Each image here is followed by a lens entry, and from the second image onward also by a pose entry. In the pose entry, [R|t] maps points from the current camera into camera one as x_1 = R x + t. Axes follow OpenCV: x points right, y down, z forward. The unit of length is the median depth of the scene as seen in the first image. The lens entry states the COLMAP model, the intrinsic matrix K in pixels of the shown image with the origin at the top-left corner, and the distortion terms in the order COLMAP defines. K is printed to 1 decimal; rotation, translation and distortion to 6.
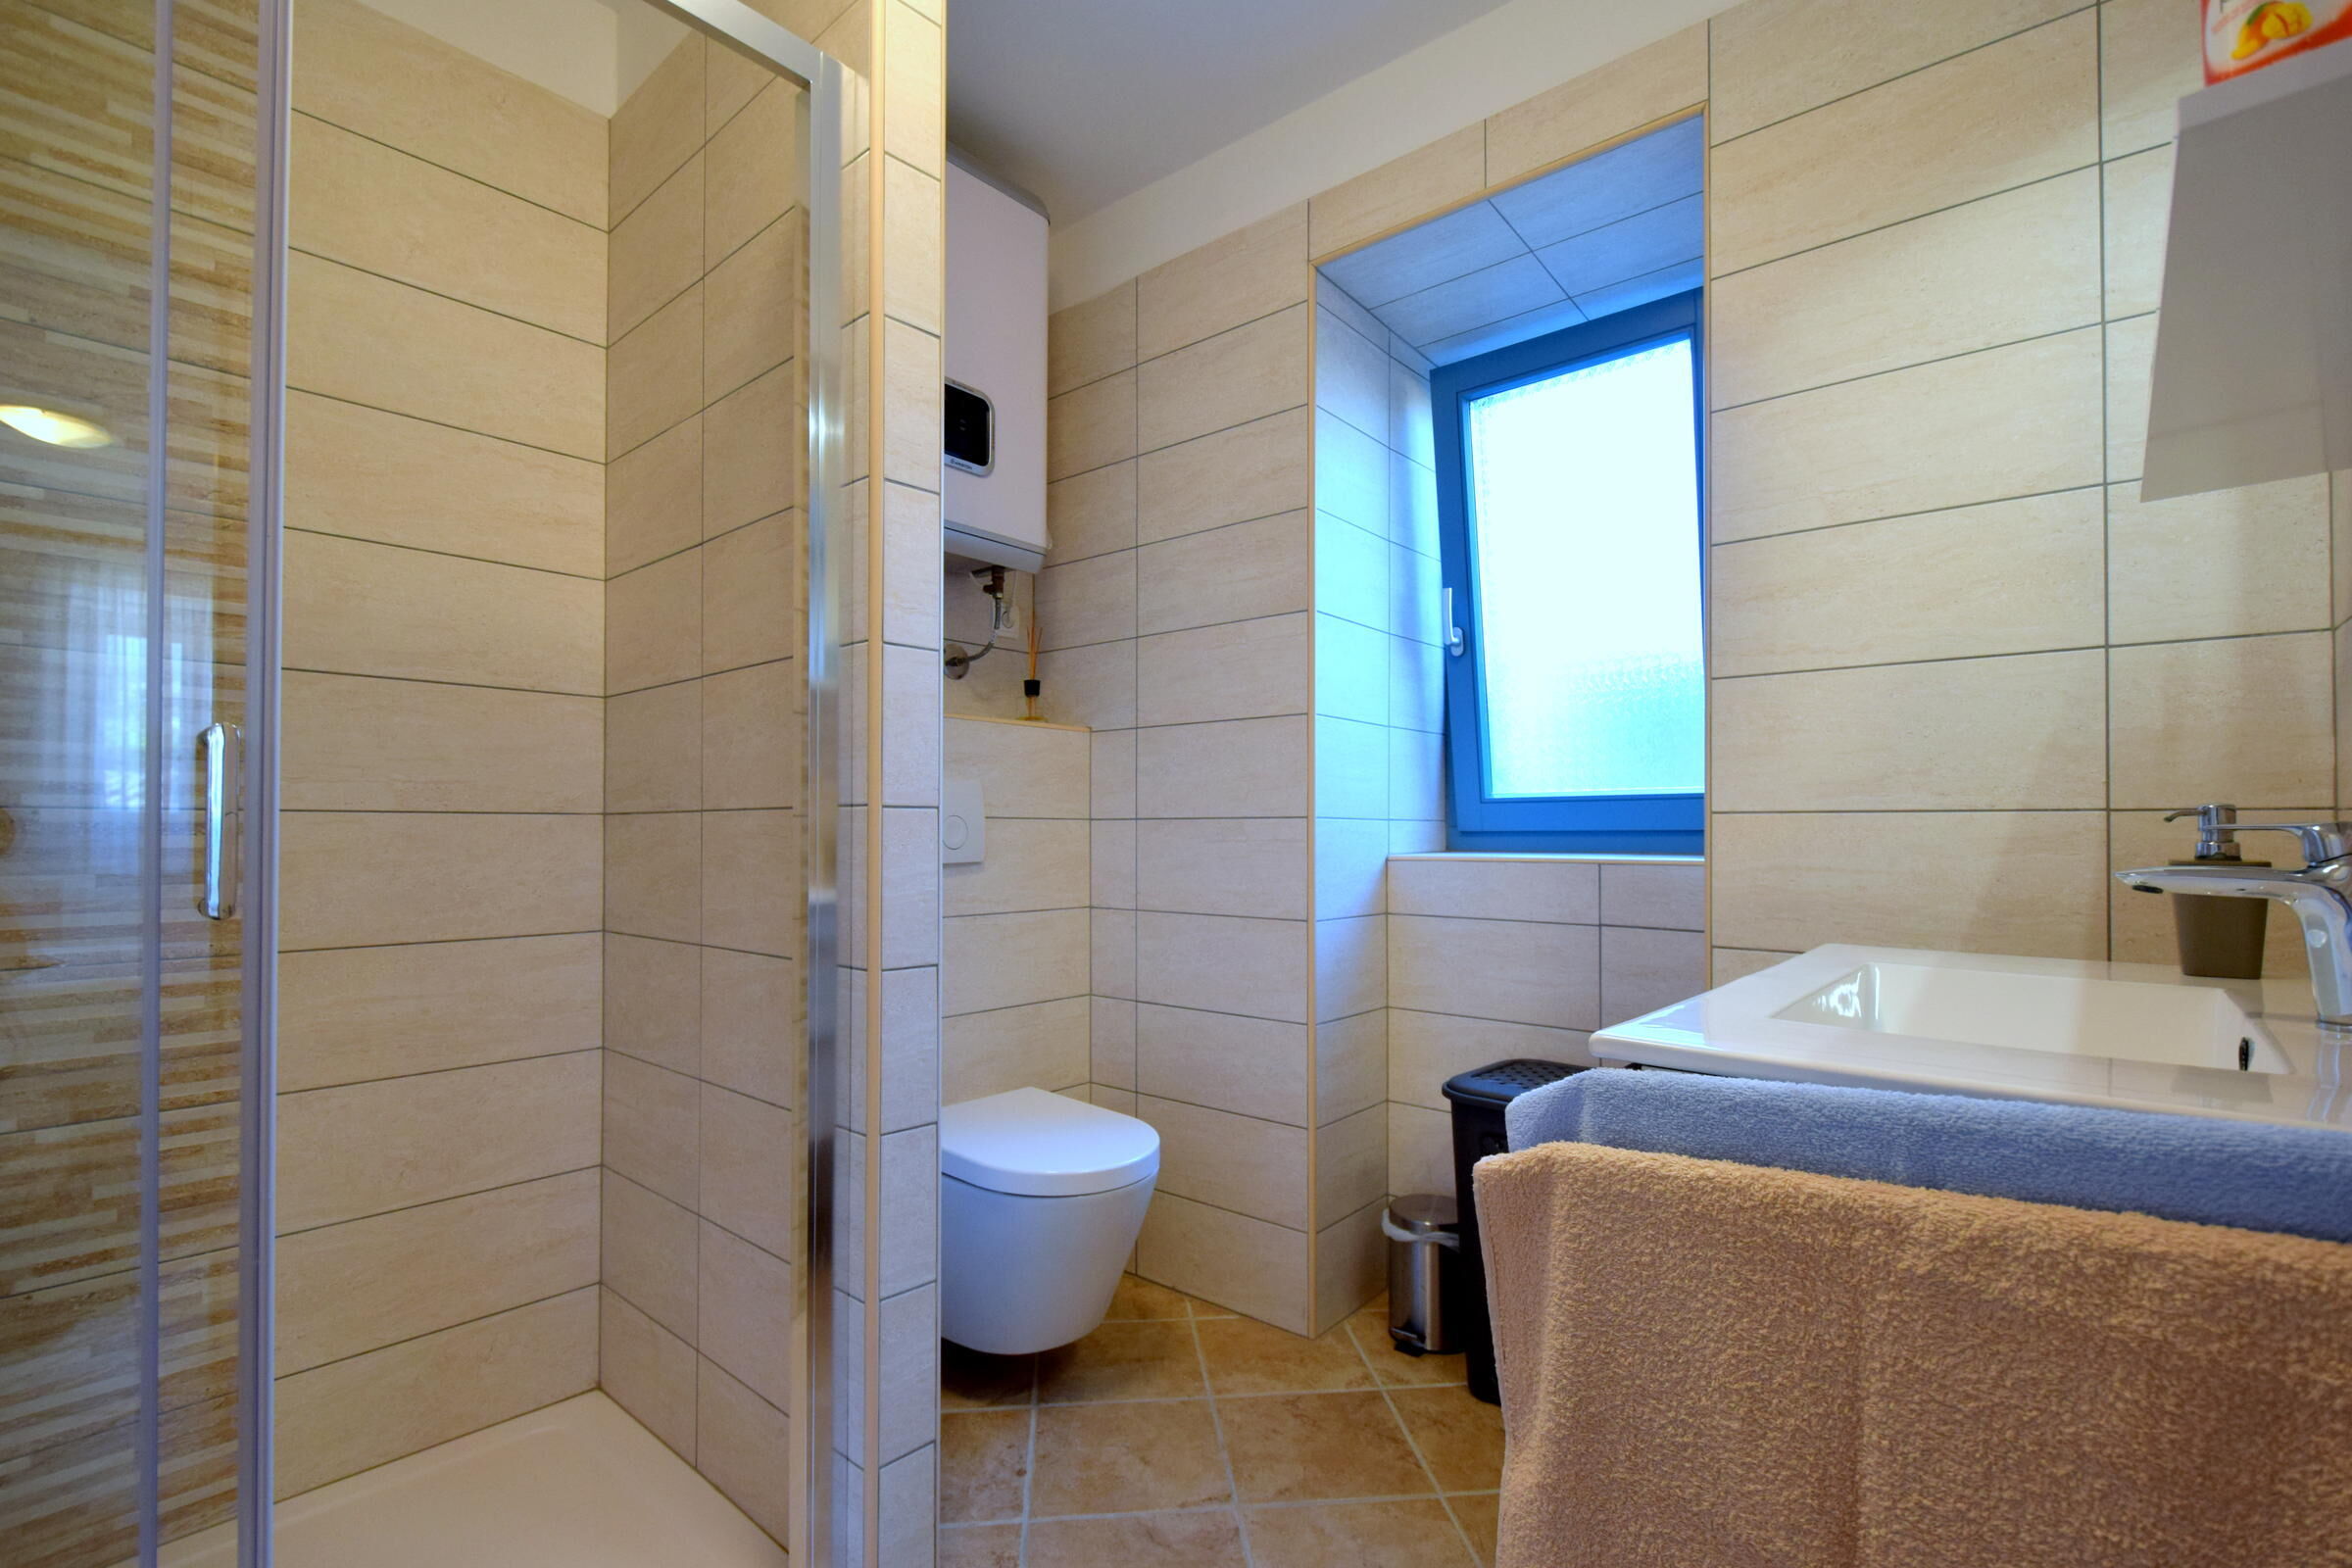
lens RADIAL K [[1055.9, 0, 1184.8], [0, 1055.9, 819.4], [0, 0, 1]] dist [0.009186, -0.008725]
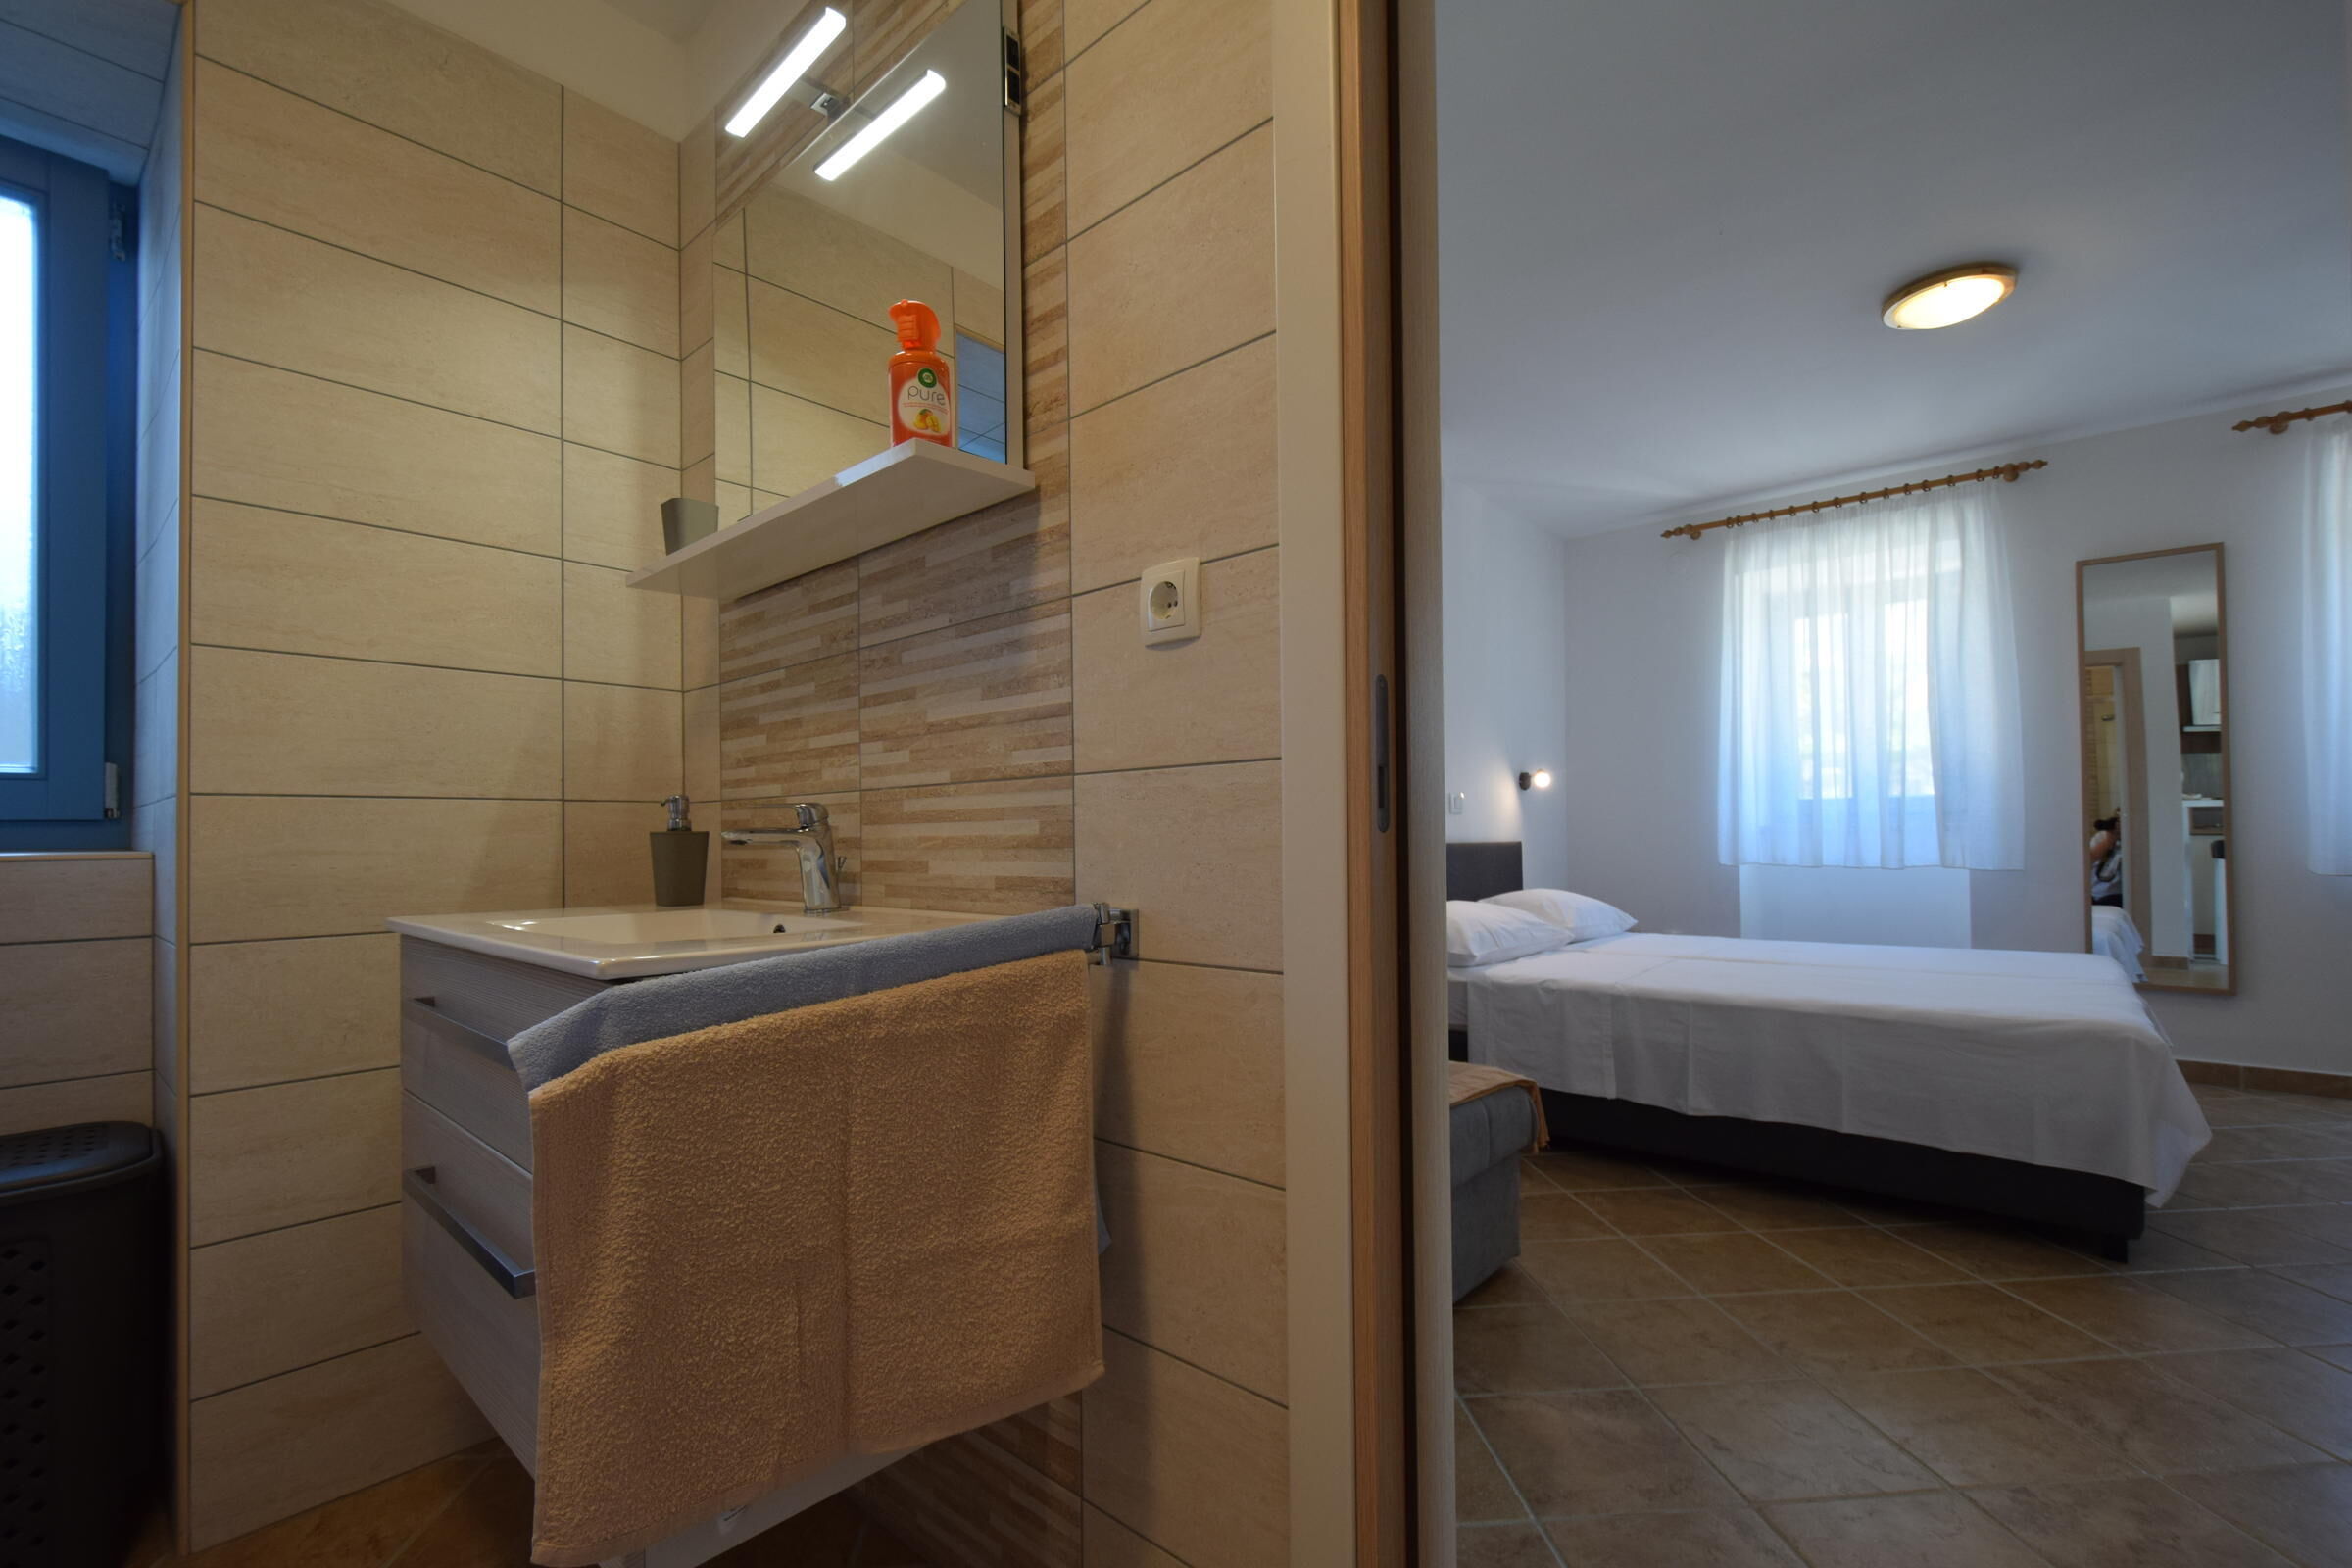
lens RADIAL K [[1022.3, 0, 1187.1], [0, 1022.3, 819.9], [0, 0, 1]] dist [0.007325, -0.007788]
pose [[0.019195, 0.012582, 0.999737, -0.320806], [0.000542, 0.999921, -0.012595, 0.025129], [-0.999816, 0.000784, 0.019186, 0.136507]]
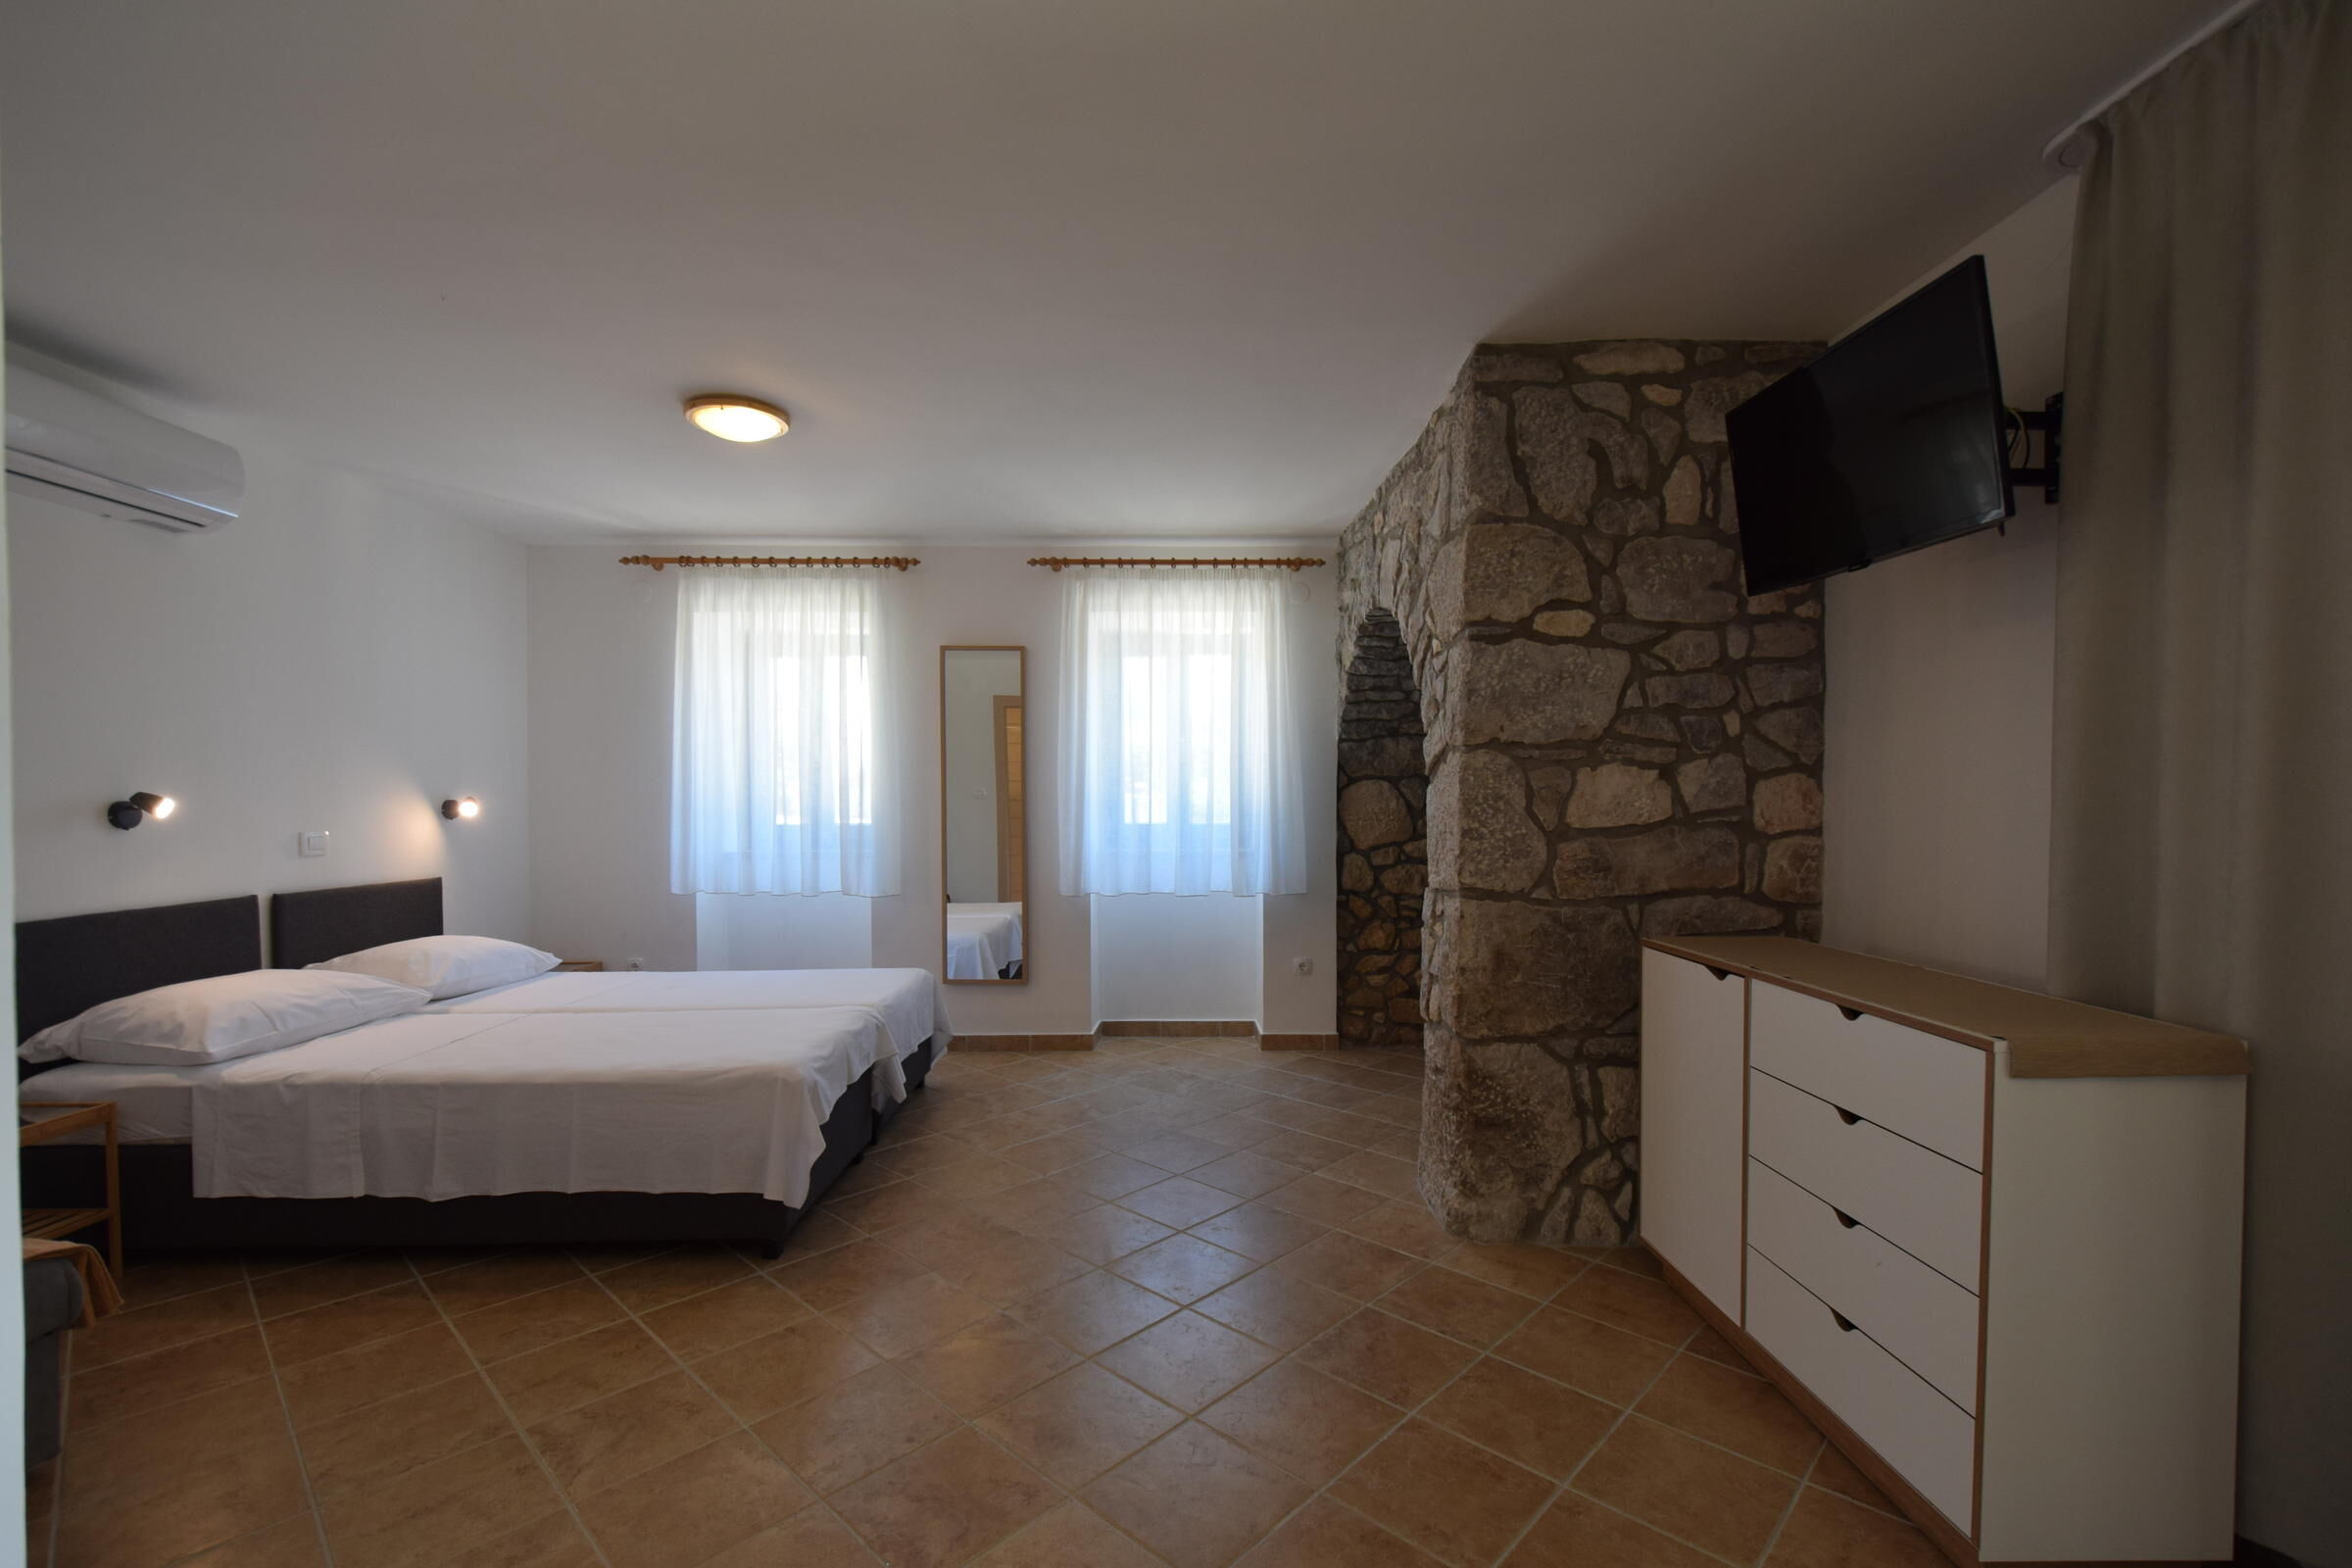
lens RADIAL K [[1022.3, 0, 1187.1], [0, 1022.3, 819.9], [0, 0, 1]] dist [0.007325, -0.007788]
pose [[-0.656631, -0.015488, 0.754053, -0.605348], [-0.006275, 0.999867, 0.015072, -0.137378], [-0.754186, 0.005165, -0.656641, -0.436534]]
